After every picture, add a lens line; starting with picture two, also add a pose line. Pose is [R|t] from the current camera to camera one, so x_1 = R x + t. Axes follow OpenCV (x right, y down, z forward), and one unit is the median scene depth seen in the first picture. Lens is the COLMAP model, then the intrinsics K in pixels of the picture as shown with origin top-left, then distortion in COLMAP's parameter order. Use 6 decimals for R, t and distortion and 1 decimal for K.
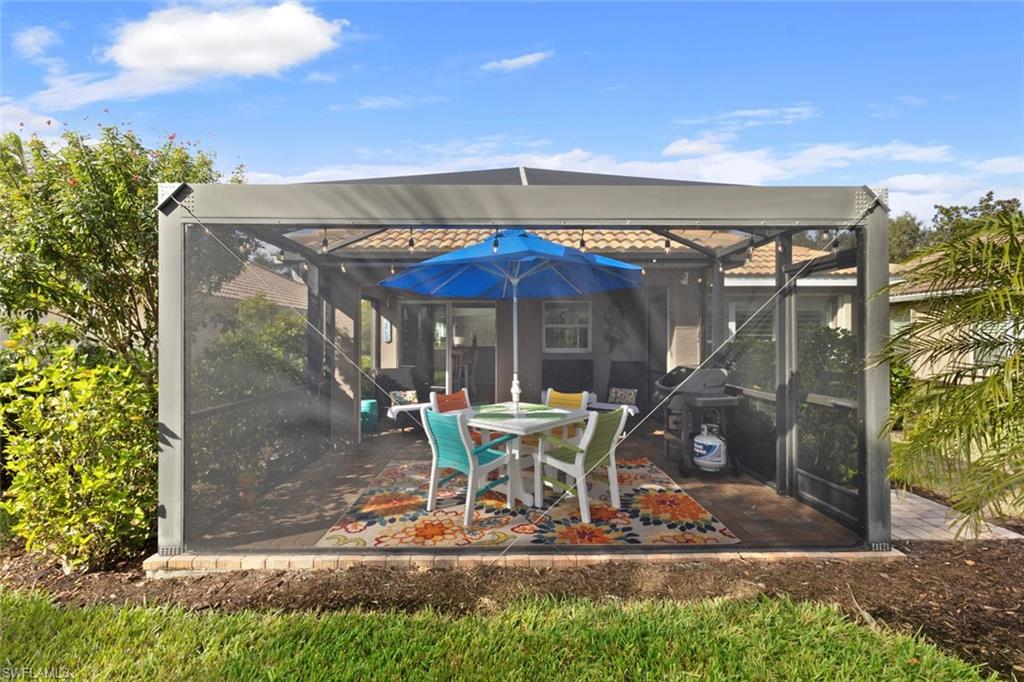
lens RADIAL K [[470.8, 0, 510.7], [0, 470.8, 337.4], [0, 0, 1]] dist [0.000975, 0.000361]
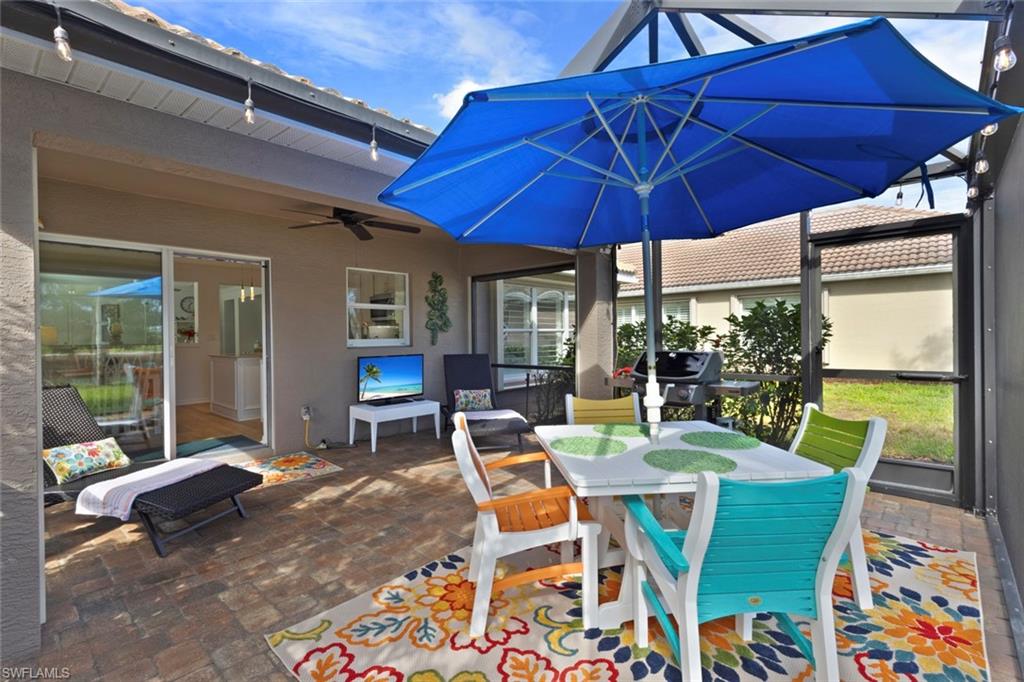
lens RADIAL K [[470.8, 0, 510.7], [0, 470.8, 337.4], [0, 0, 1]] dist [0.000975, 0.000361]
pose [[0.689220, -0.011515, 0.724460, -0.568185], [0.012197, 0.999916, 0.004290, 0.046249], [-0.724449, 0.005880, 0.689303, 0.912194]]
